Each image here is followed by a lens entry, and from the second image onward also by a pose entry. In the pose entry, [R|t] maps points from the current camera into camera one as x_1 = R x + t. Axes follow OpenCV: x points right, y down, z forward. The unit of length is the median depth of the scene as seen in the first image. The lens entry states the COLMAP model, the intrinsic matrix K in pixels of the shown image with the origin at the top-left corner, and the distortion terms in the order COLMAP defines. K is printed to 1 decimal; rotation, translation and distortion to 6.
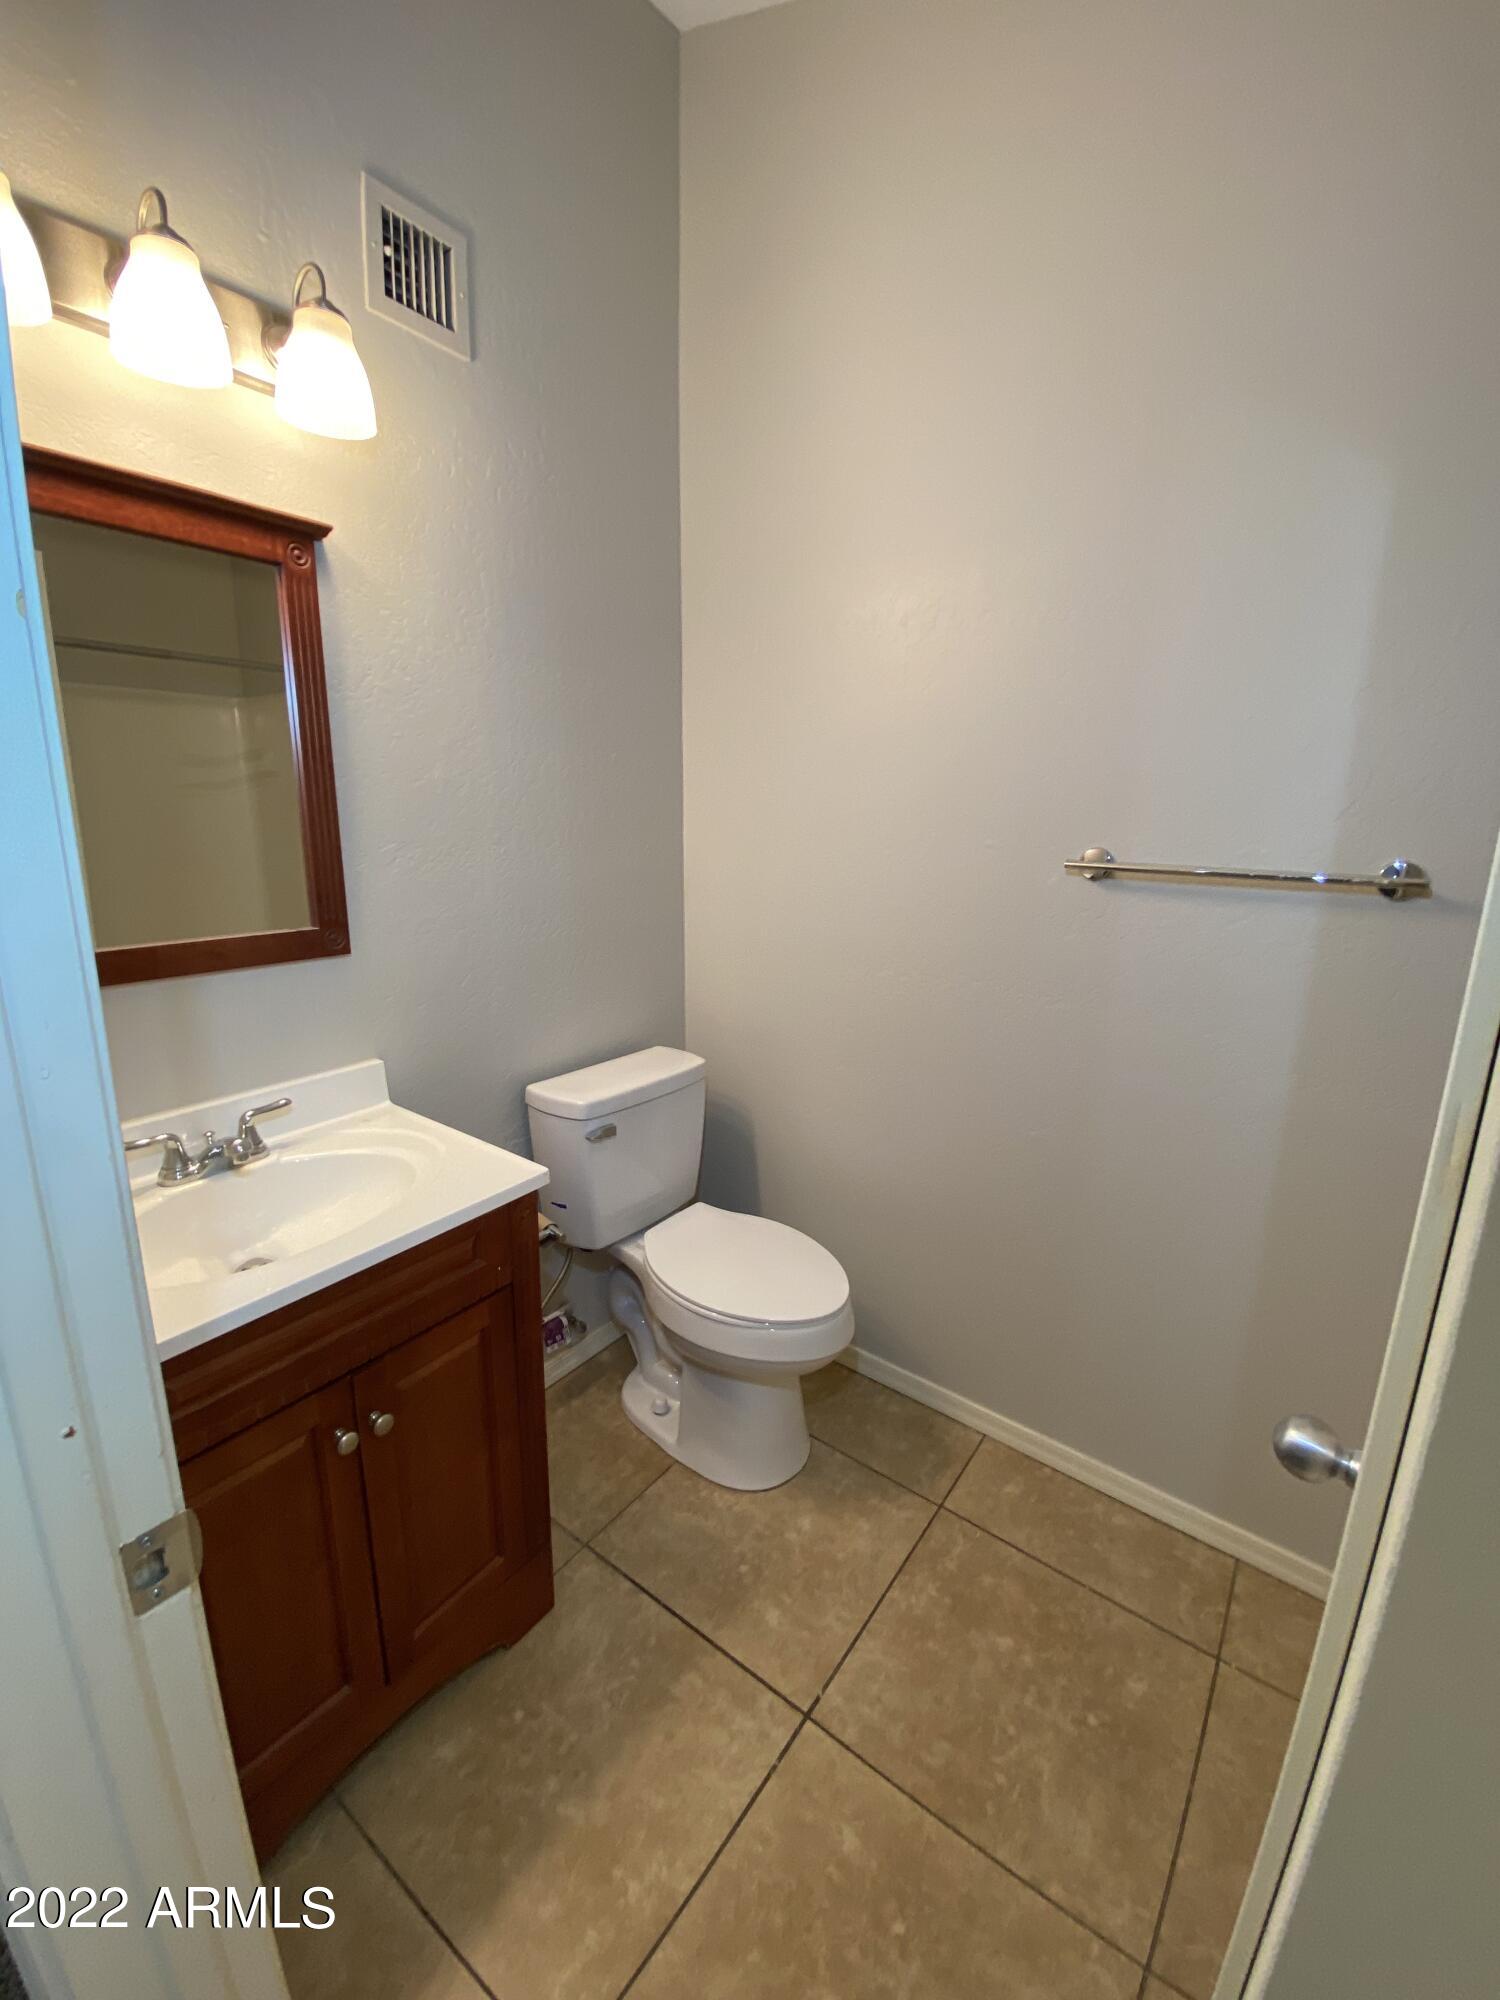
lens RADIAL K [[818.1, 0, 761.9], [0, 818.1, 989.3], [0, 0, 1]] dist [0.061604, -0.038809]
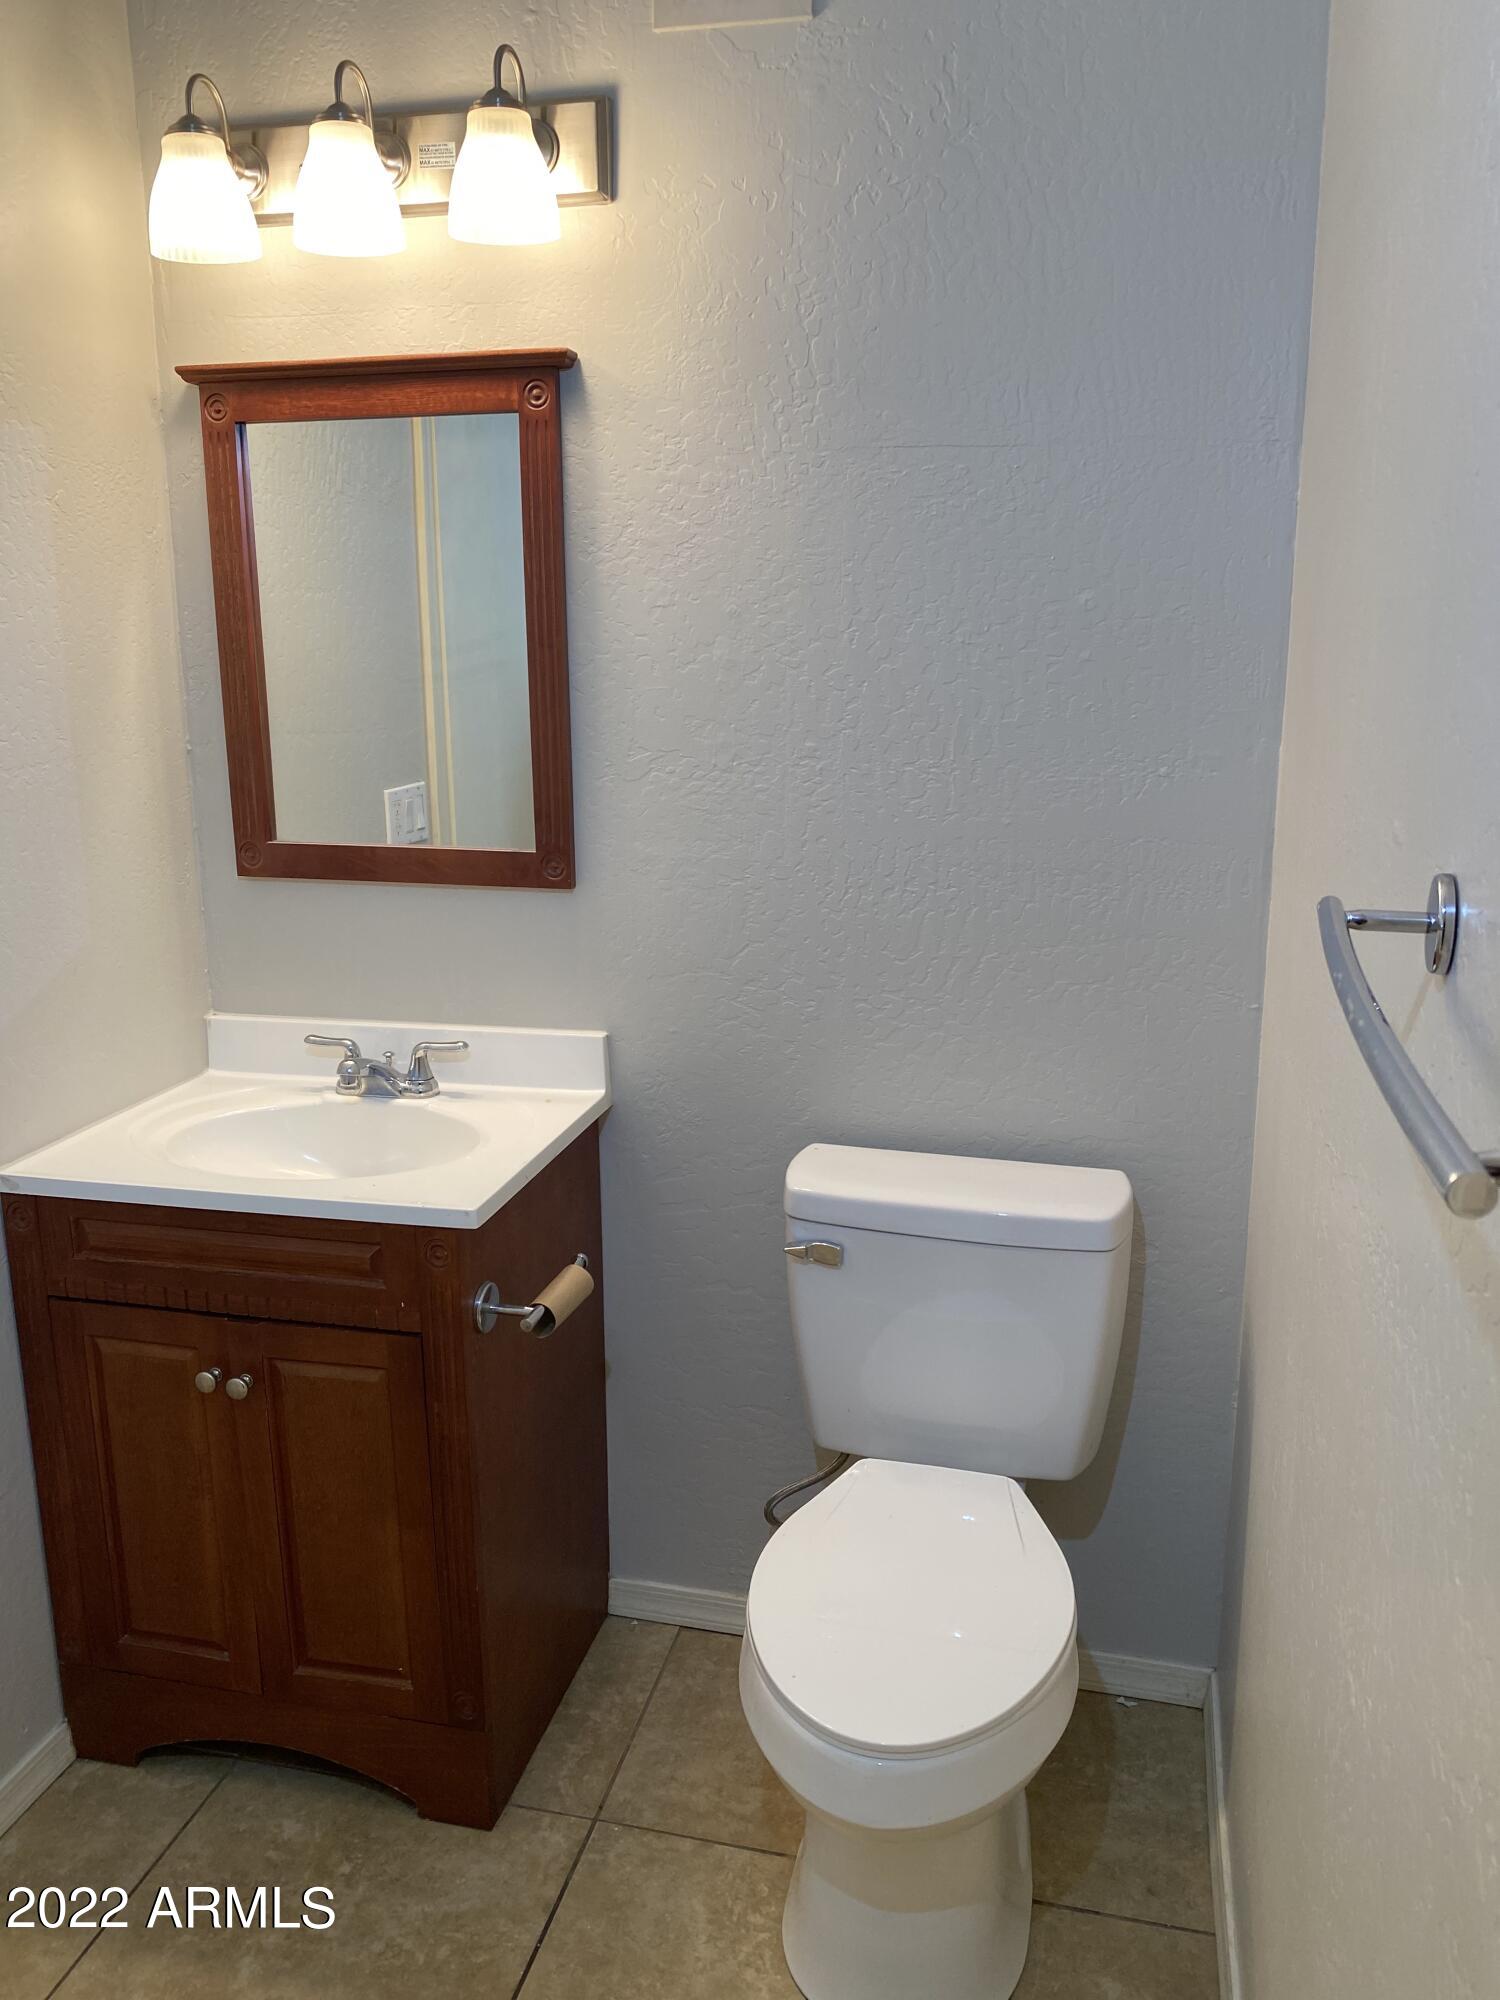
lens RADIAL K [[1546.6, 0, 750.0], [0, 1546.6, 1000.0], [0, 0, 1]] dist [0.071839, -0.083068]
pose [[0.382846, 0.189433, -0.904181, 0.972302], [-0.192266, 0.973657, 0.122580, -0.162827], [0.903583, 0.126914, 0.409182, 0.609773]]
